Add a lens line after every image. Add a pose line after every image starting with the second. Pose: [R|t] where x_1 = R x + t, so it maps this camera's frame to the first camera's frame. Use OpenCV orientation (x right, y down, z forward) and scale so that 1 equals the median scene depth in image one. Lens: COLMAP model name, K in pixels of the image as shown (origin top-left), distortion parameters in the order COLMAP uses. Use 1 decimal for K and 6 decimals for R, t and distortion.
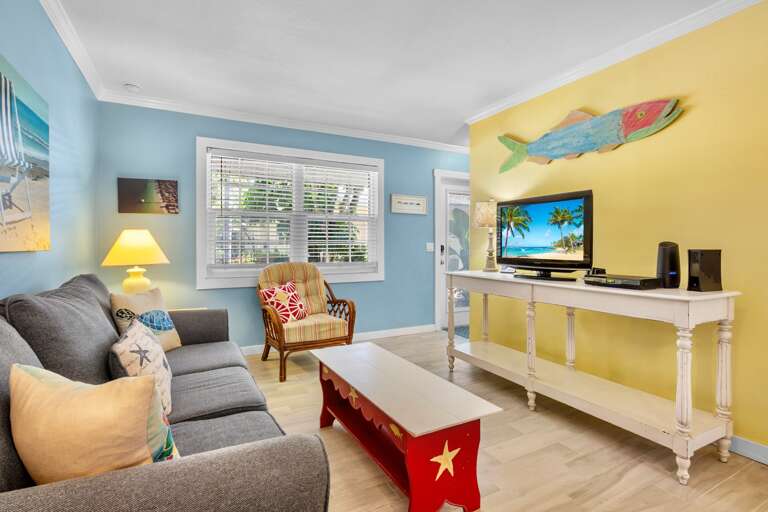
lens RADIAL K [[374.6, 0, 384.9], [0, 374.6, 248.0], [0, 0, 1]] dist [-0.004262, -0.001084]
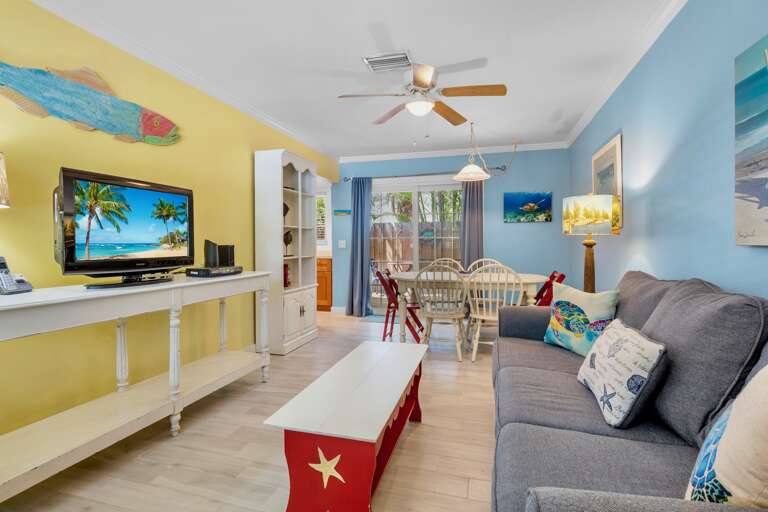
lens RADIAL K [[381.1, 0, 385.2], [0, 381.1, 242.1], [0, 0, 1]] dist [-0.000528, -0.000621]
pose [[-0.702422, 0.002166, 0.711757, -0.470693], [0.009218, 0.999939, 0.006054, -0.006123], [-0.711701, 0.010813, -0.702400, 1.053968]]
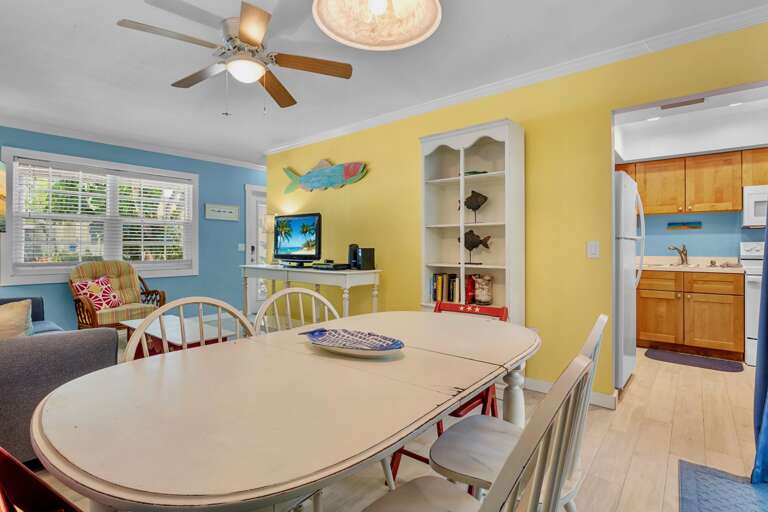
lens RADIAL K [[374.6, 0, 384.9], [0, 374.6, 248.0], [0, 0, 1]] dist [-0.004262, -0.001084]
pose [[0.924759, -0.001491, 0.380550, 0.143149], [0.002016, 0.999997, -0.000980, 0.002953], [-0.380547, 0.001673, 0.924760, -0.511910]]
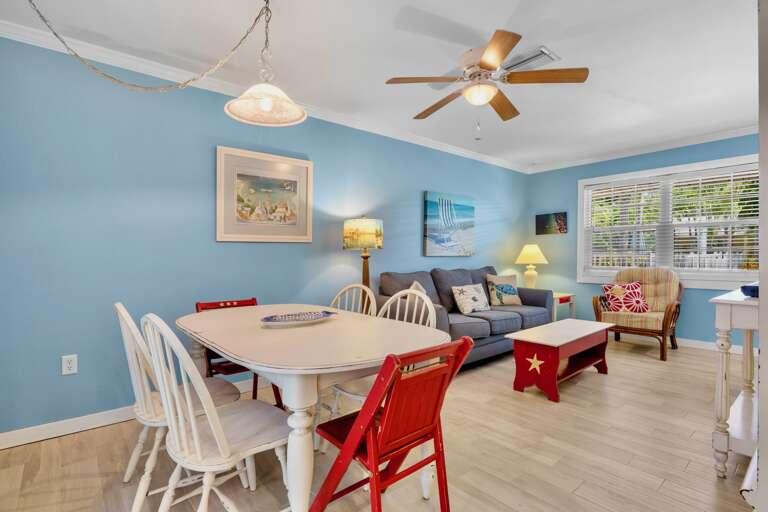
lens RADIAL K [[374.6, 0, 384.9], [0, 374.6, 248.0], [0, 0, 1]] dist [-0.004262, -0.001084]
pose [[0.218198, -0.018613, -0.975727, 0.935845], [-0.001034, 0.999813, -0.019304, 0.002932], [0.975904, 0.005221, 0.218137, -0.093657]]
